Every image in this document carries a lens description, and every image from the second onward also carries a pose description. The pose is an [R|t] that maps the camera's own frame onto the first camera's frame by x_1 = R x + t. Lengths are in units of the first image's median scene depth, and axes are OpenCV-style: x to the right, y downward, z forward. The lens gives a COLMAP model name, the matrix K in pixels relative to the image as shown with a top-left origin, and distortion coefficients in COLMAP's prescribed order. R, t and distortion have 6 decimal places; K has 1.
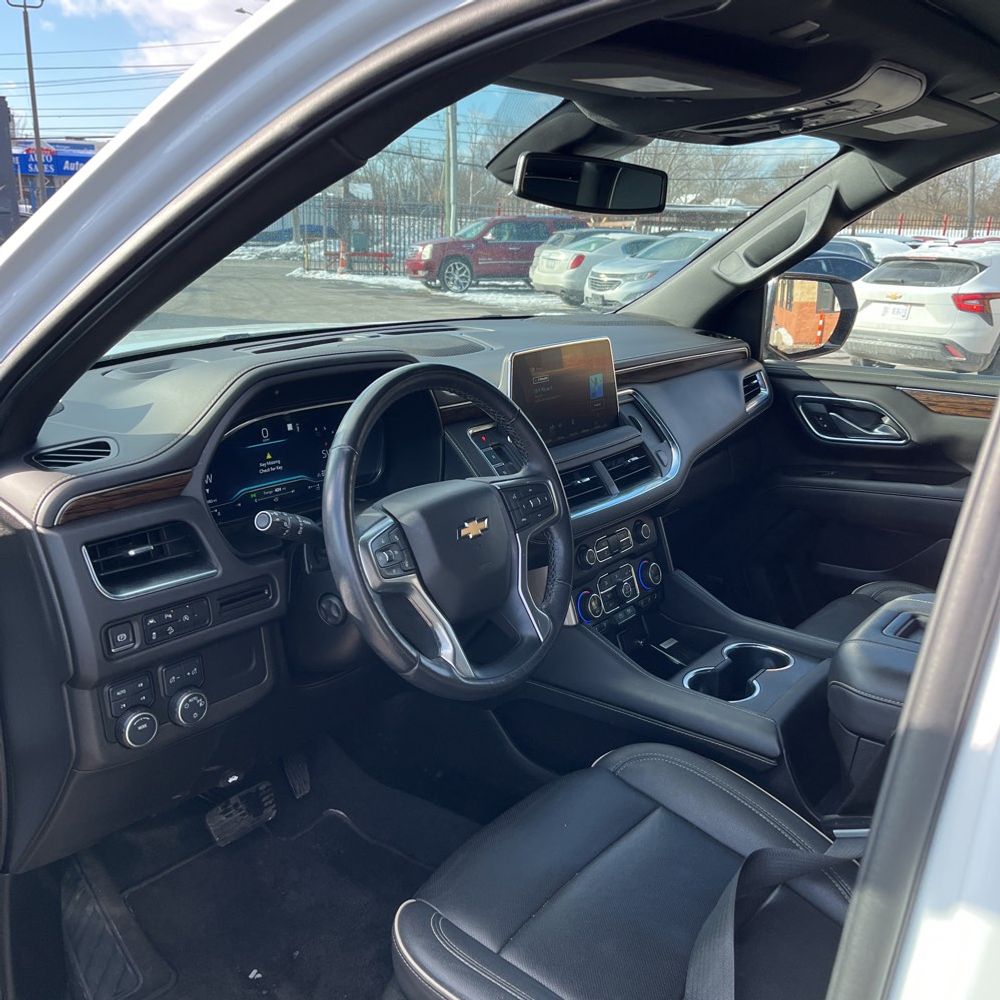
lens RADIAL K [[1007.2, 0, 512.5], [0, 1007.2, 487.8], [0, 0, 1]] dist [0.036563, -0.015287]
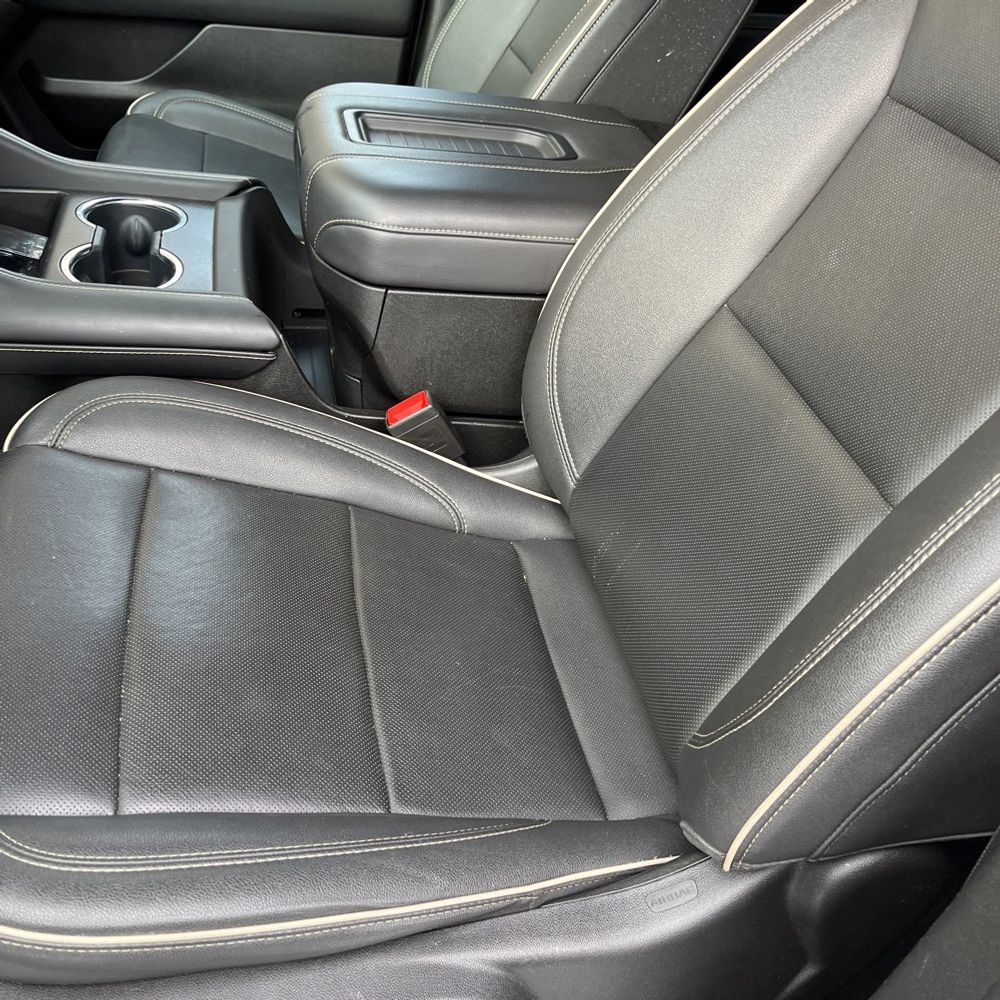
lens RADIAL K [[995.0, 0, 500.0], [0, 995.0, 500.0], [0, 0, 1]] dist [0.051447, -0.058282]
pose [[0.650958, -0.383158, 0.655319, -0.085061], [0.055191, 0.884873, 0.462552, 0.027808], [-0.757105, -0.264934, 0.597162, 0.267544]]
